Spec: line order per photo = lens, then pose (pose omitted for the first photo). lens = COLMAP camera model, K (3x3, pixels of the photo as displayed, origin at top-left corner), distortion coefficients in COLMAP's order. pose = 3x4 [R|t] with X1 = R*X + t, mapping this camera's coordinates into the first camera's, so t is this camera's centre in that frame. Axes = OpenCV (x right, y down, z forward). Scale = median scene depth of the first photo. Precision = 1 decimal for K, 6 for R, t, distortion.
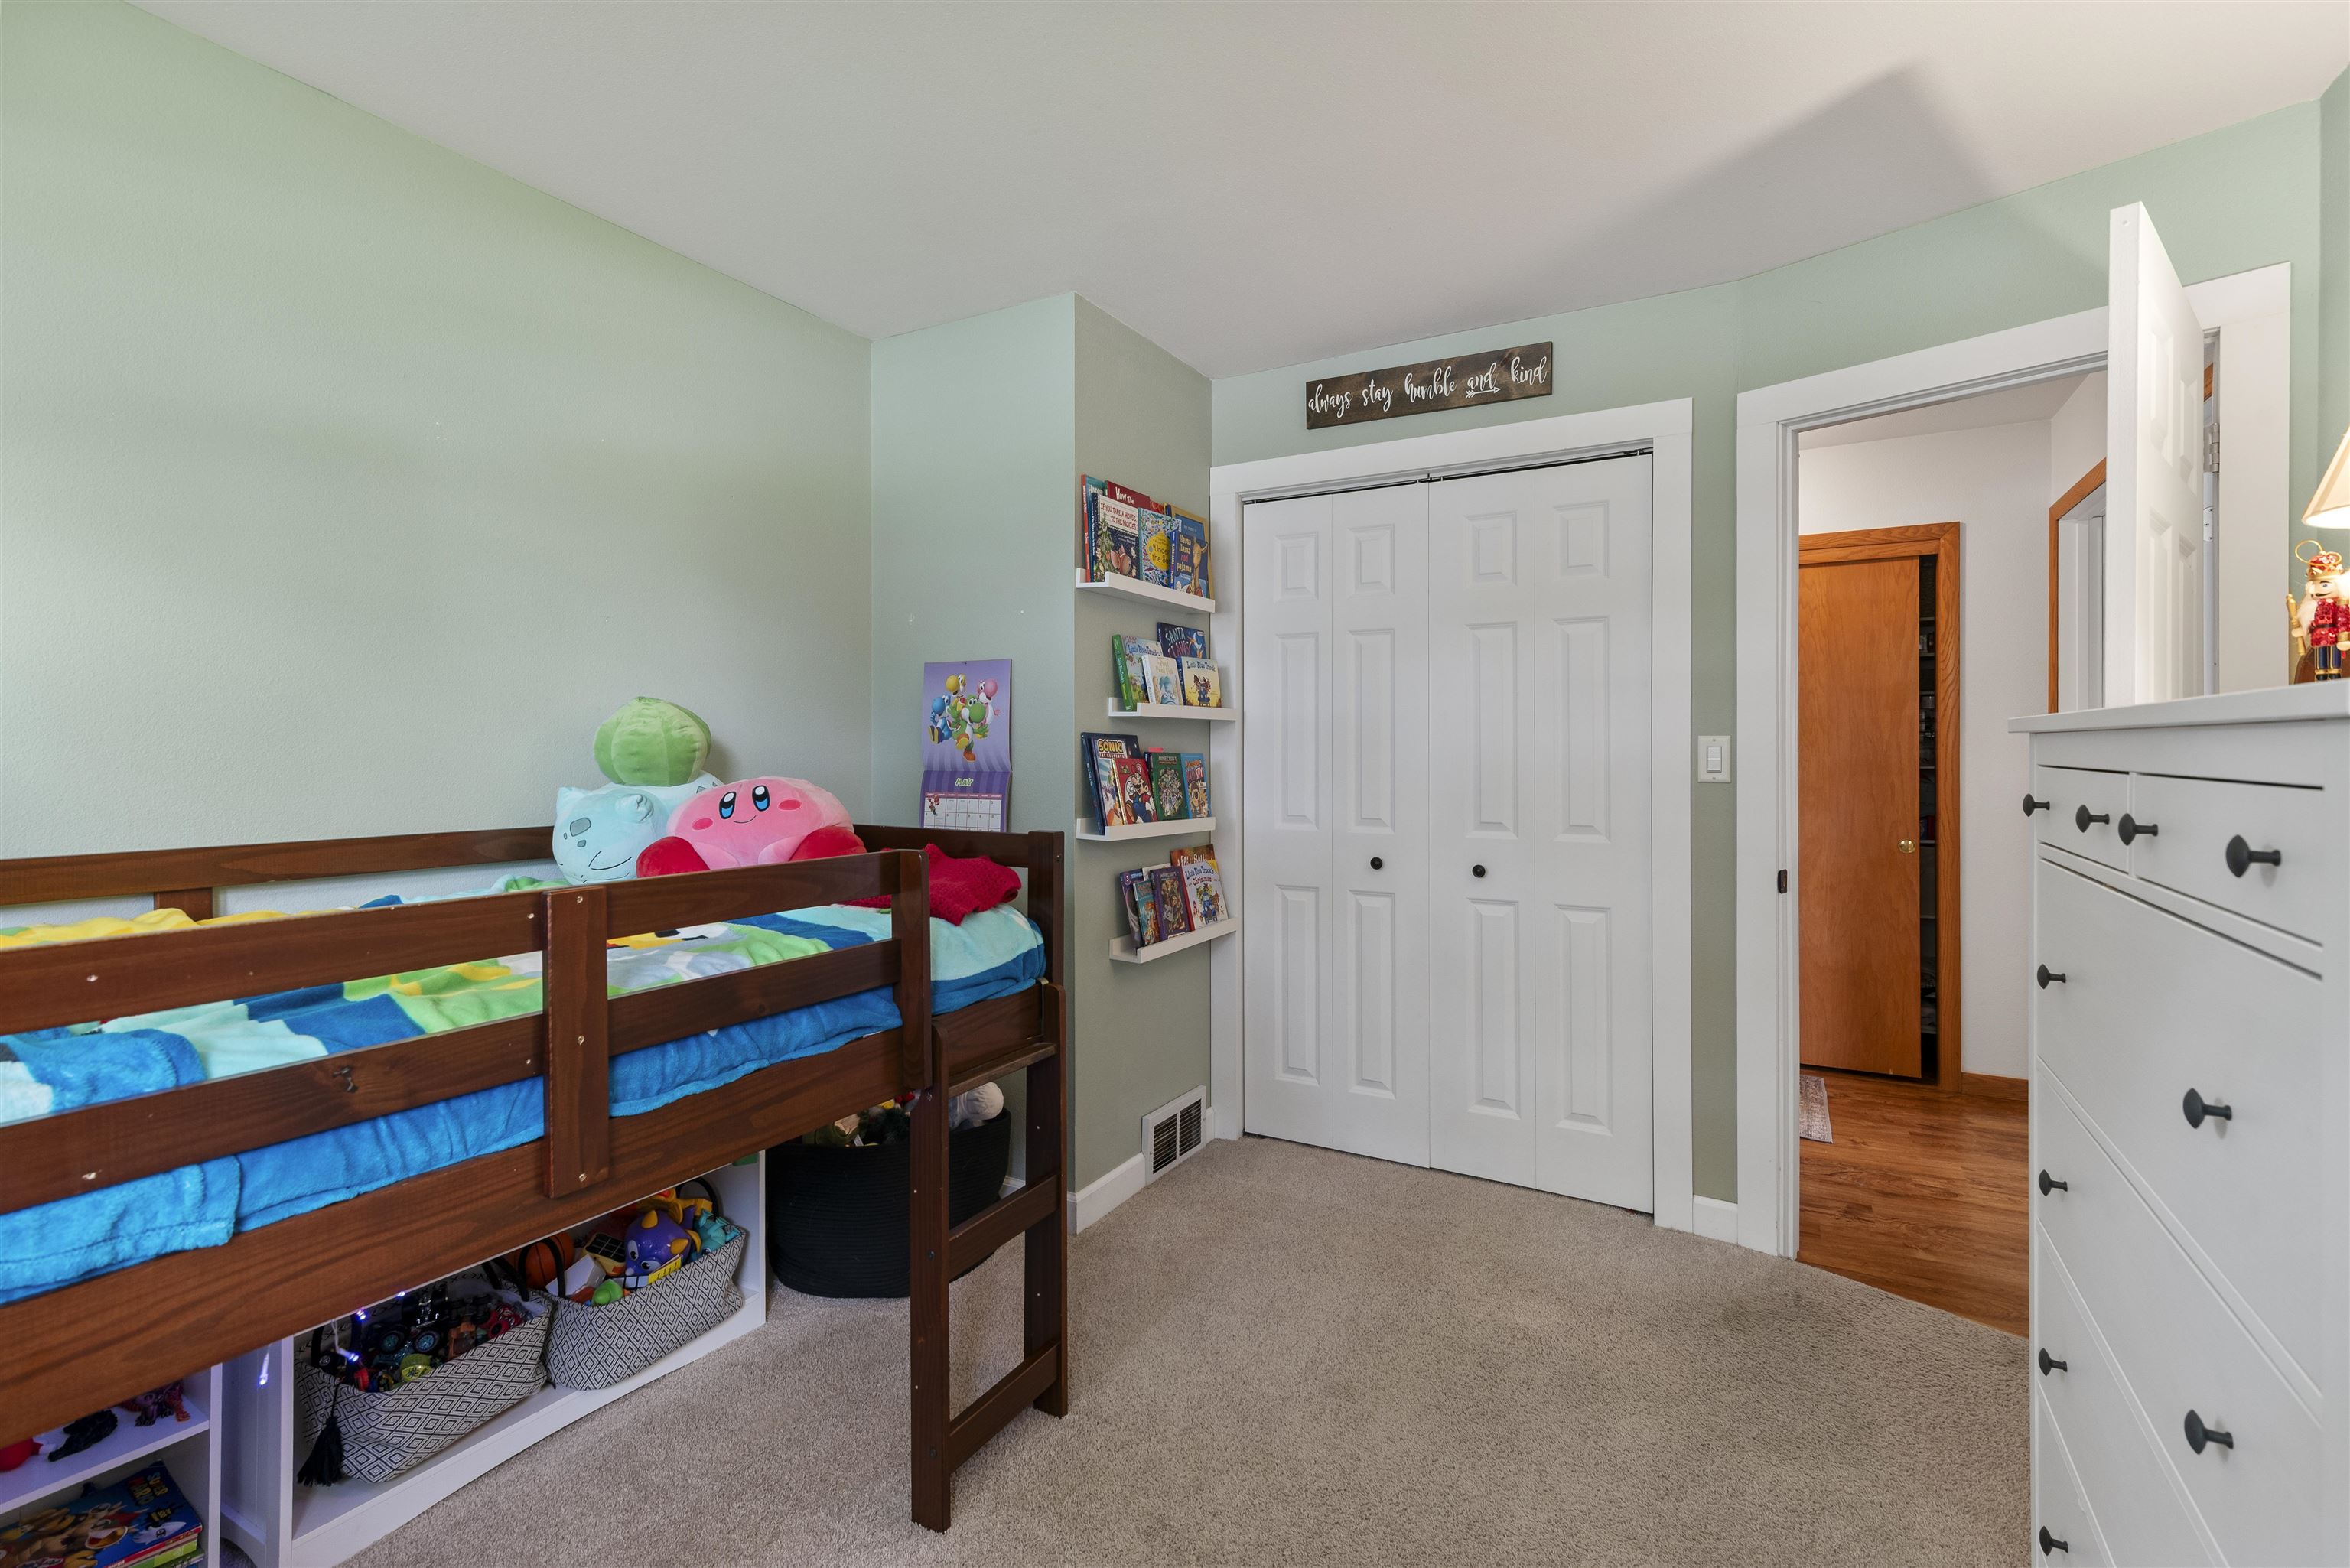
lens RADIAL K [[1064.8, 0, 1183.8], [0, 1064.8, 744.4], [0, 0, 1]] dist [0.018111, 0.000686]
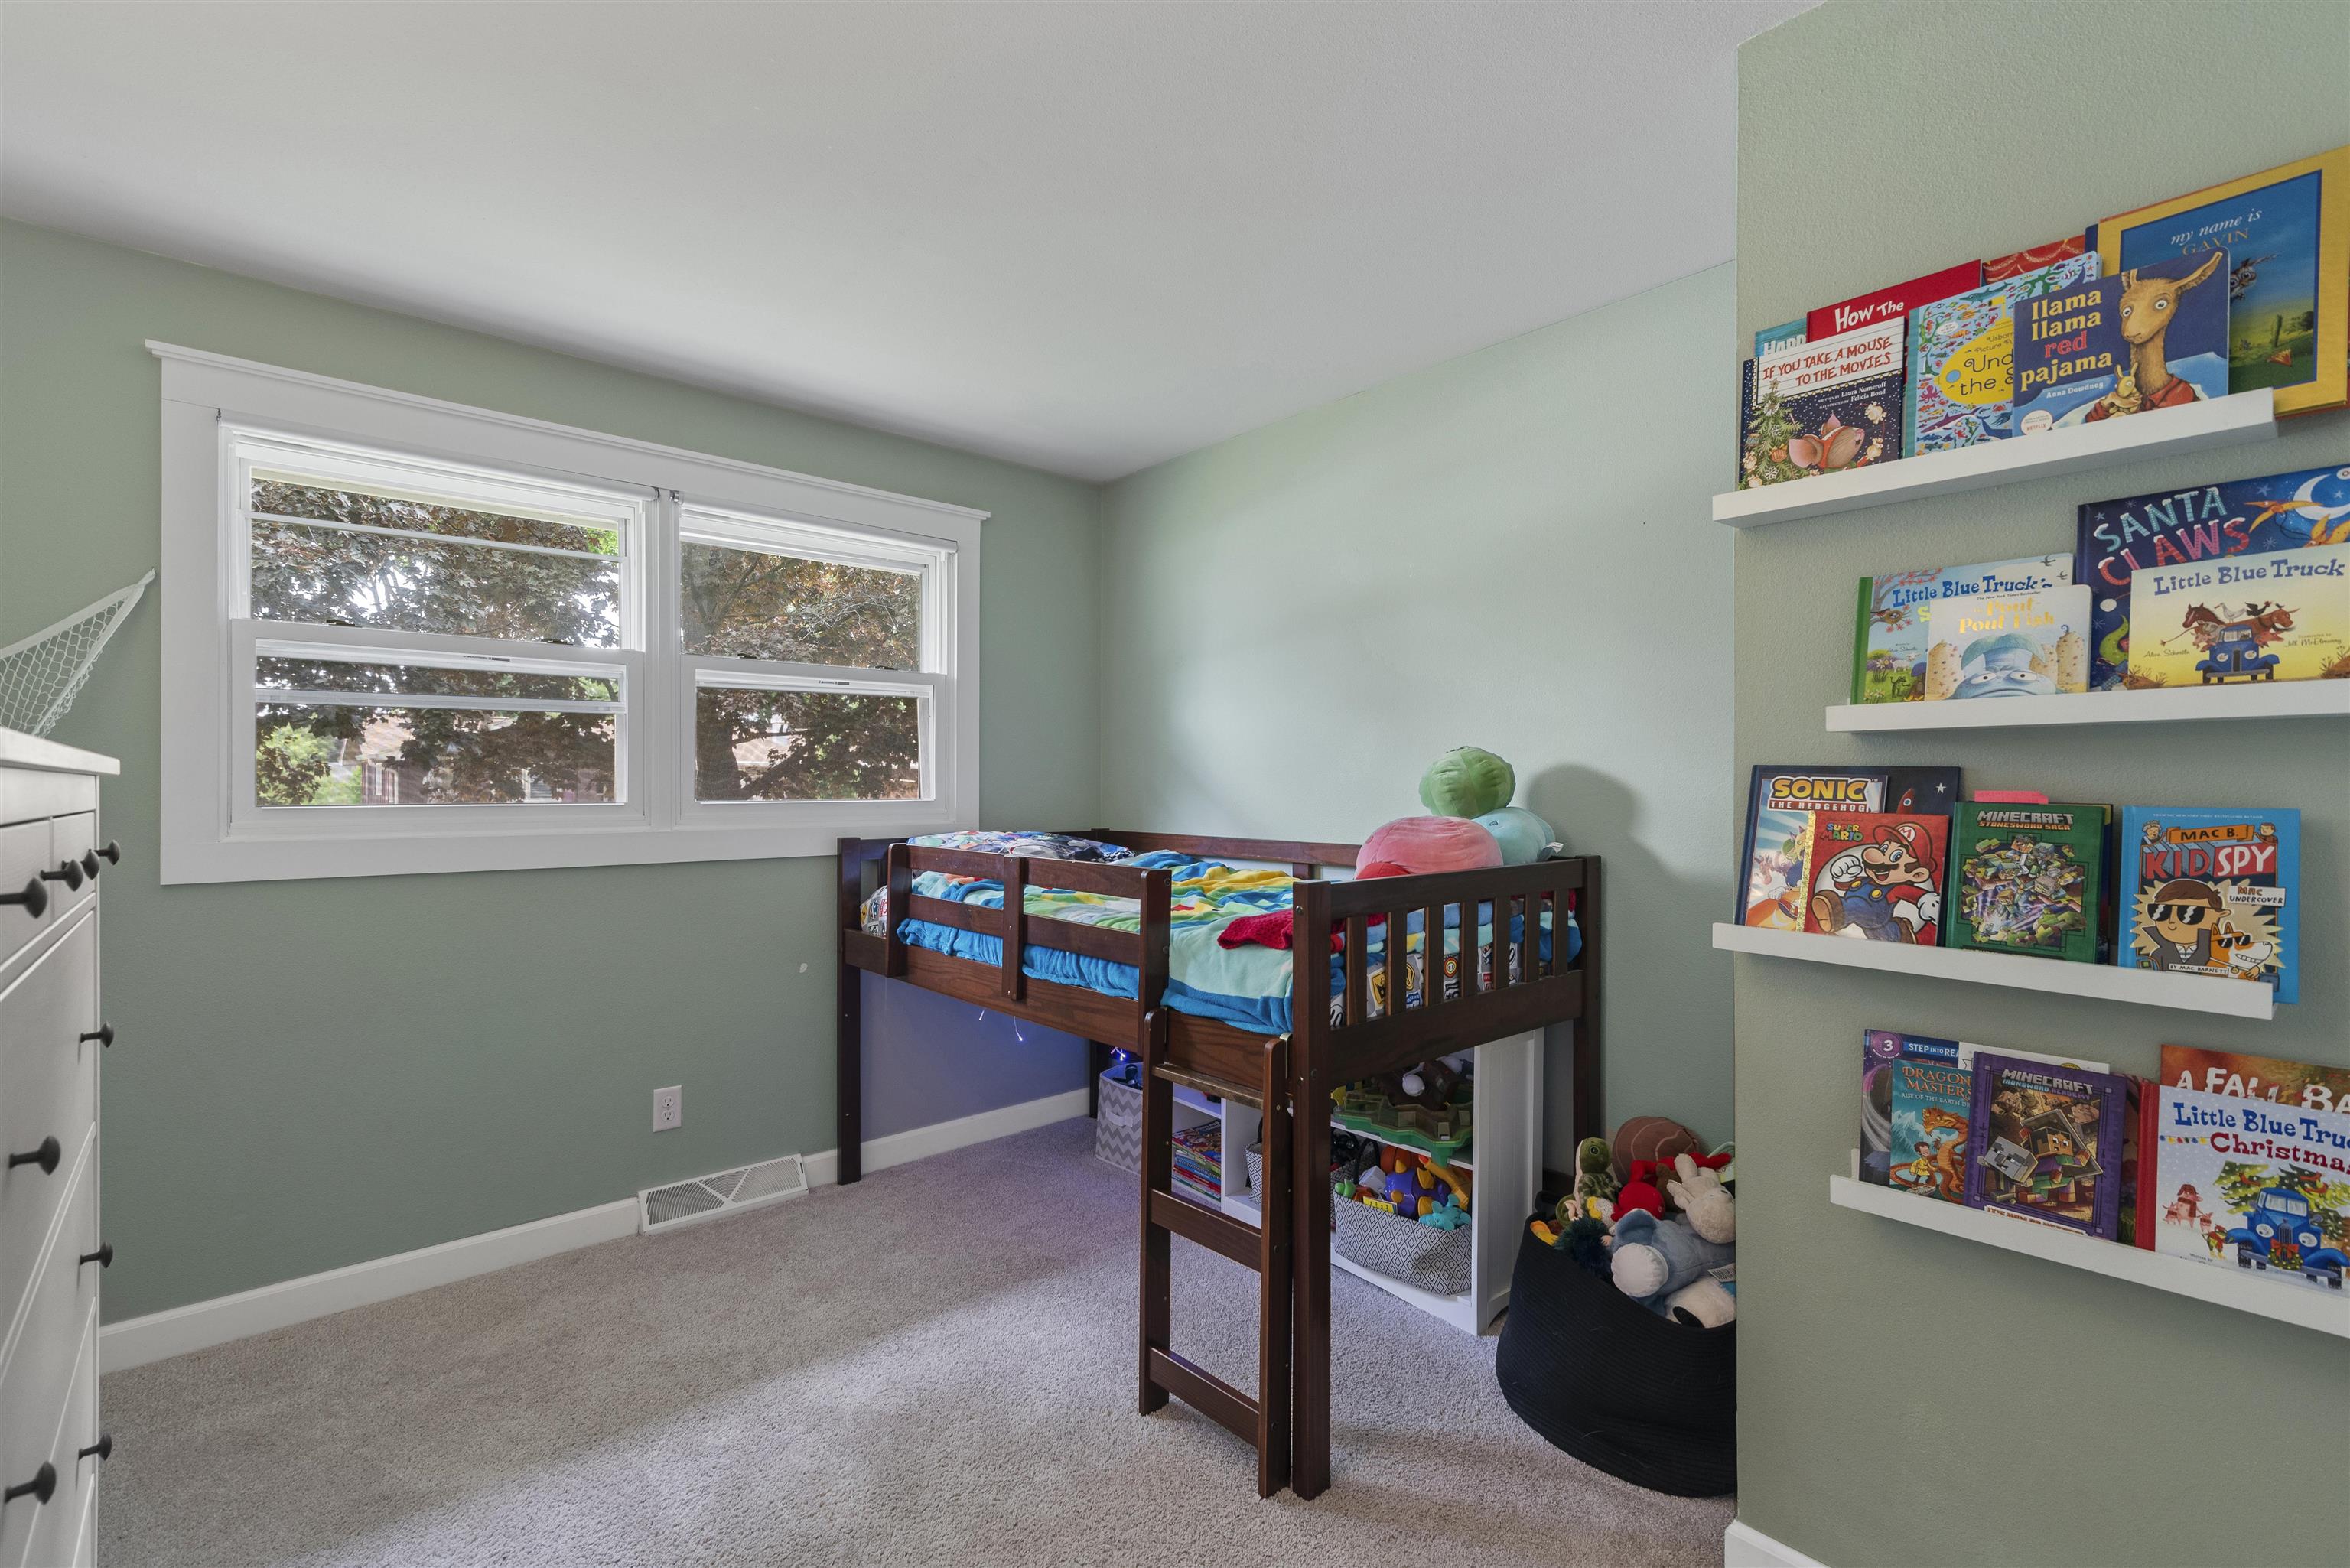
lens RADIAL K [[1064.8, 0, 1176.3], [0, 1064.8, 794.6], [0, 0, 1]] dist [0.018111, 0.000686]
pose [[-0.328694, 0.004107, -0.944428, 0.554784], [-0.001172, 0.999988, 0.004756, 0.002475], [0.944436, 0.002670, -0.328685, 0.850979]]
